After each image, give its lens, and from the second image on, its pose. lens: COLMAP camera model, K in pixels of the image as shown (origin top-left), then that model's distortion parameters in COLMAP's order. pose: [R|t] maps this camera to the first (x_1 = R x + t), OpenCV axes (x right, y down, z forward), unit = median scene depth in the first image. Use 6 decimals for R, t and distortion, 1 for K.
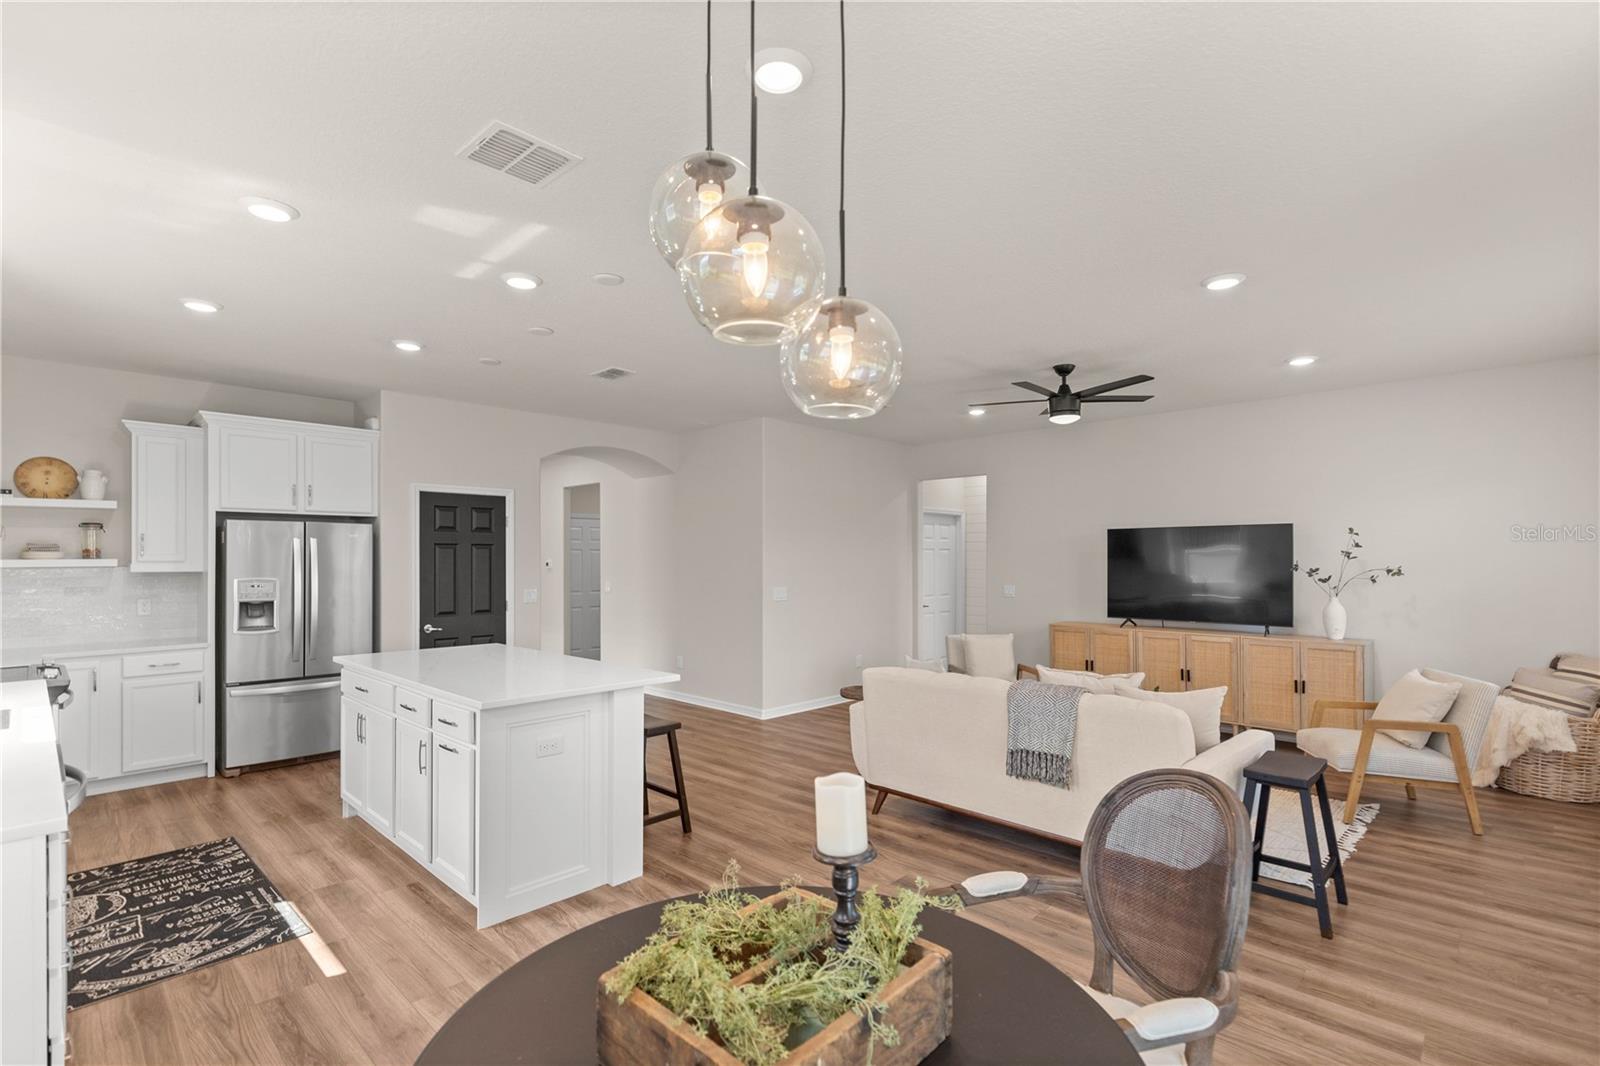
lens RADIAL K [[721.0, 0, 787.3], [0, 721.0, 561.0], [0, 0, 1]] dist [0.008888, -0.002958]
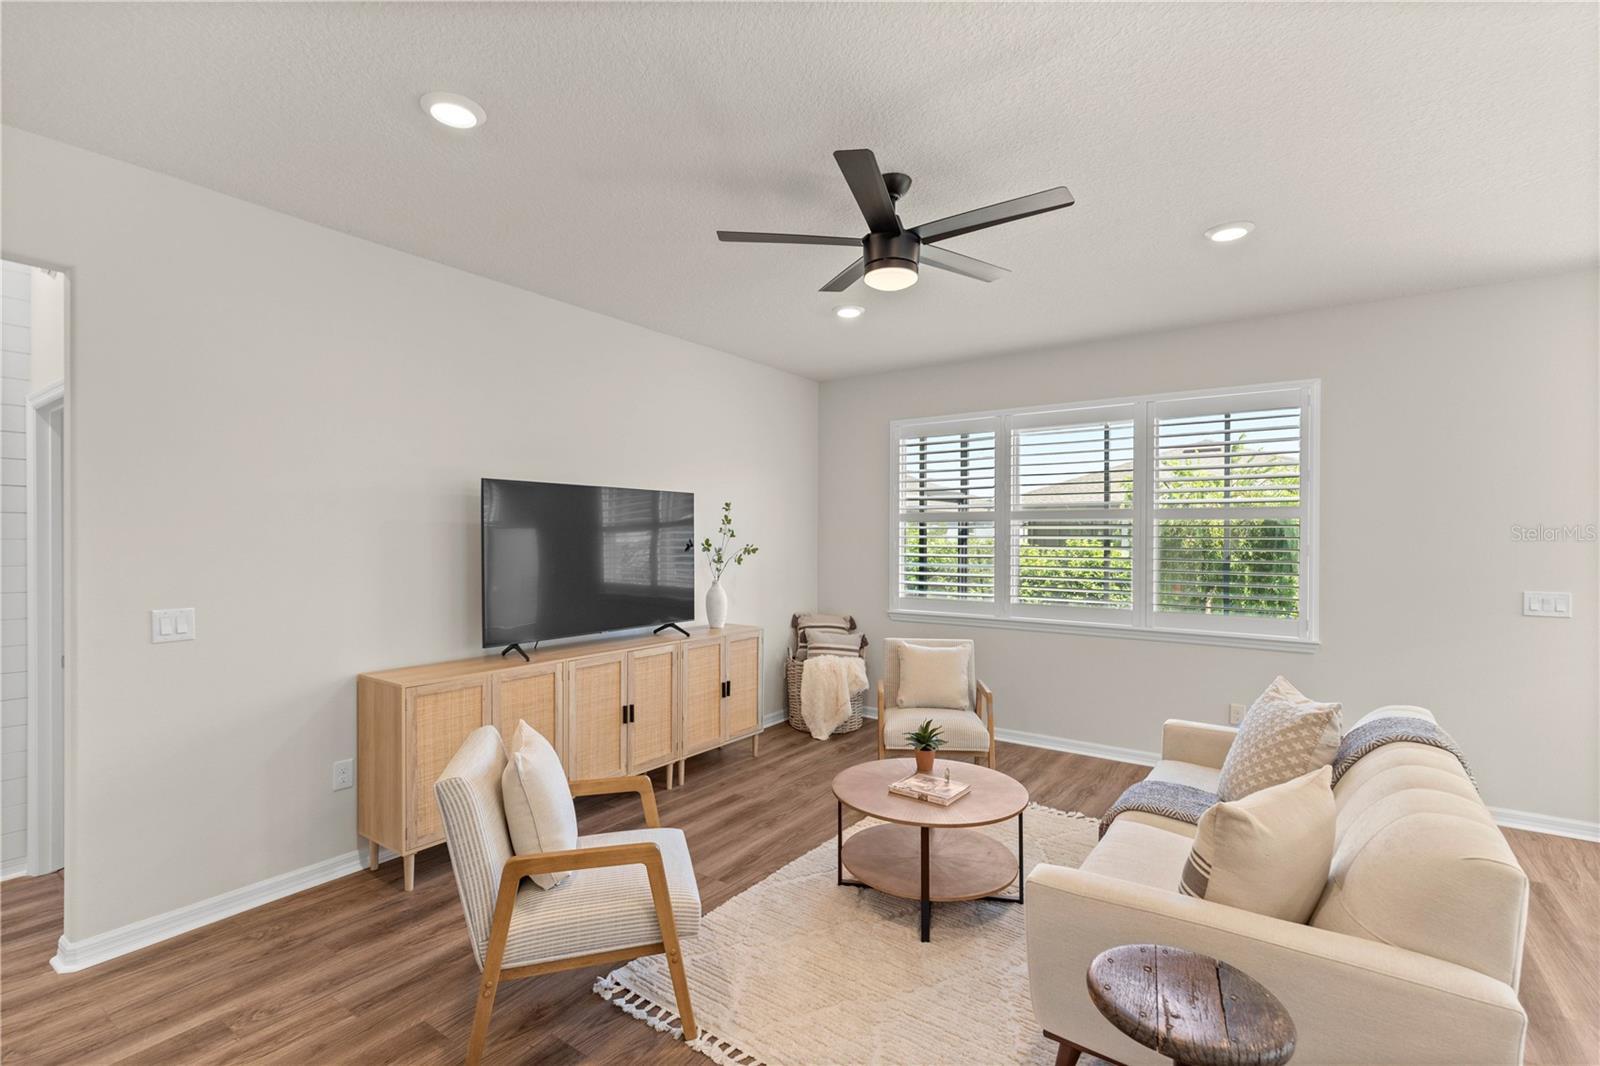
lens RADIAL K [[721.0, 0, 807.0], [0, 721.0, 543.3], [0, 0, 1]] dist [0.008888, -0.002958]
pose [[-0.163546, -0.008227, 0.986501, -0.144085], [-0.001470, 0.999966, 0.008095, -0.002731], [-0.986535, -0.000126, -0.163553, 1.158368]]
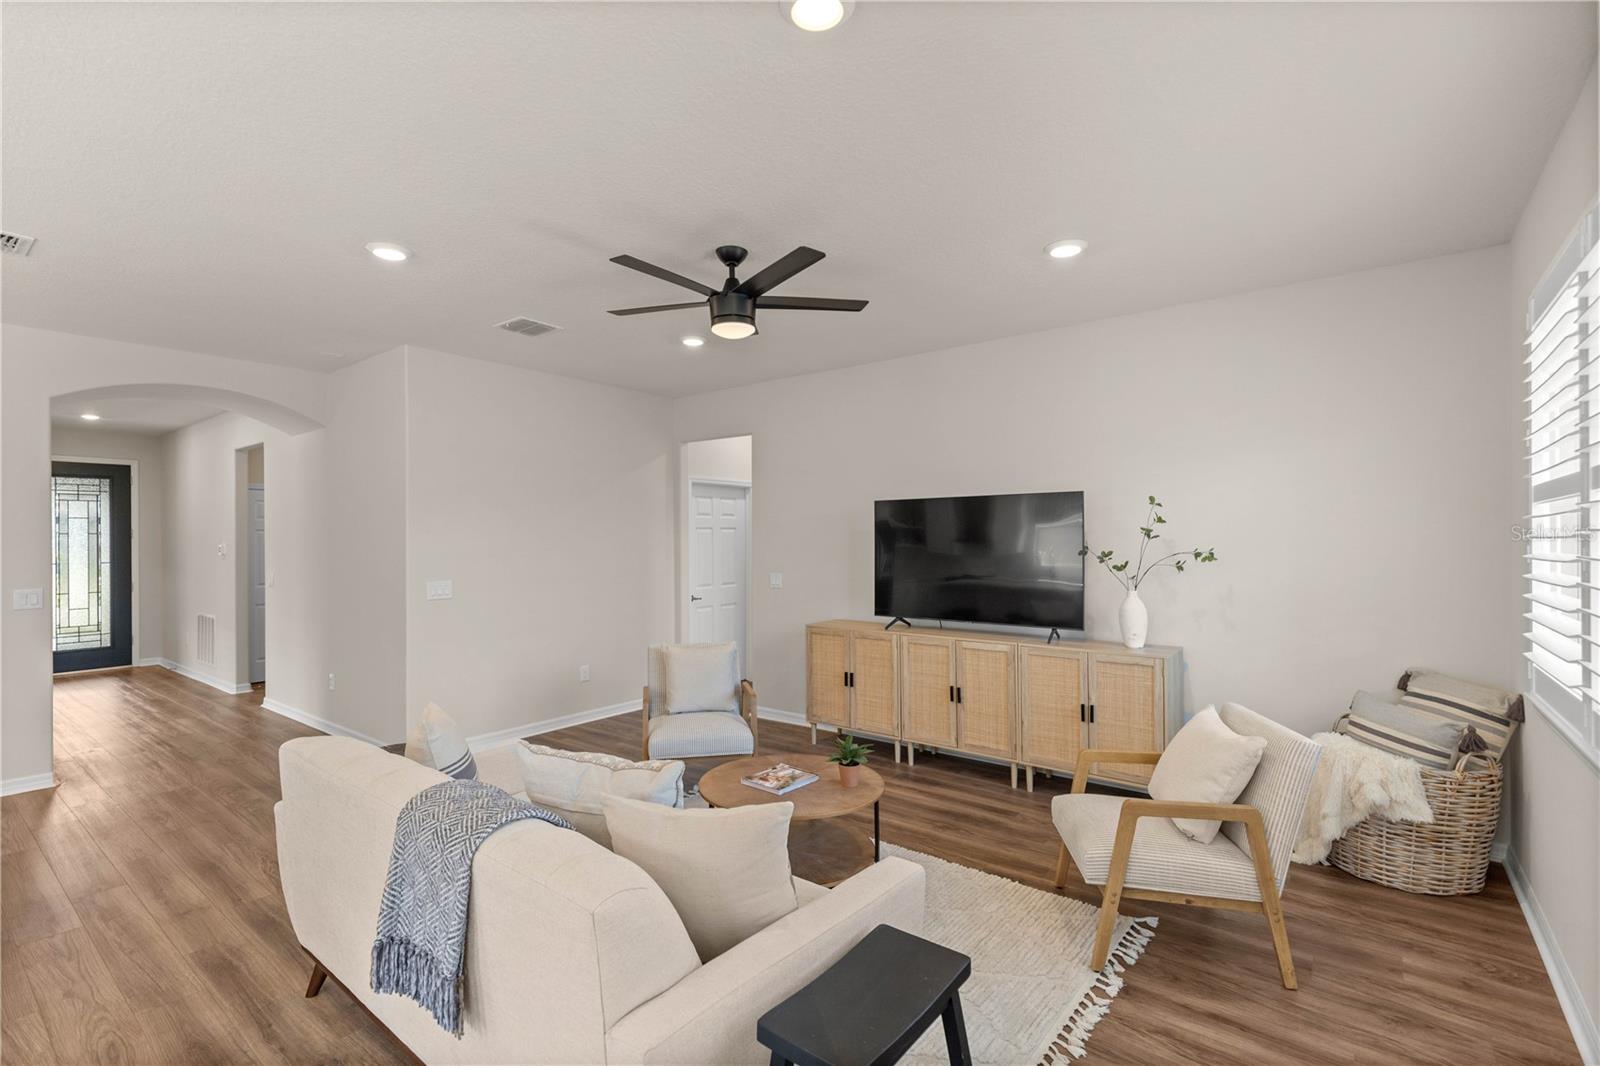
lens RADIAL K [[721.0, 0, 775.1], [0, 721.0, 542.9], [0, 0, 1]] dist [0.008888, -0.002958]
pose [[0.995214, -0.005267, 0.097578, 0.358773], [0.005043, 0.999984, 0.002541, -0.002559], [-0.097590, -0.002037, 0.995225, 0.337233]]
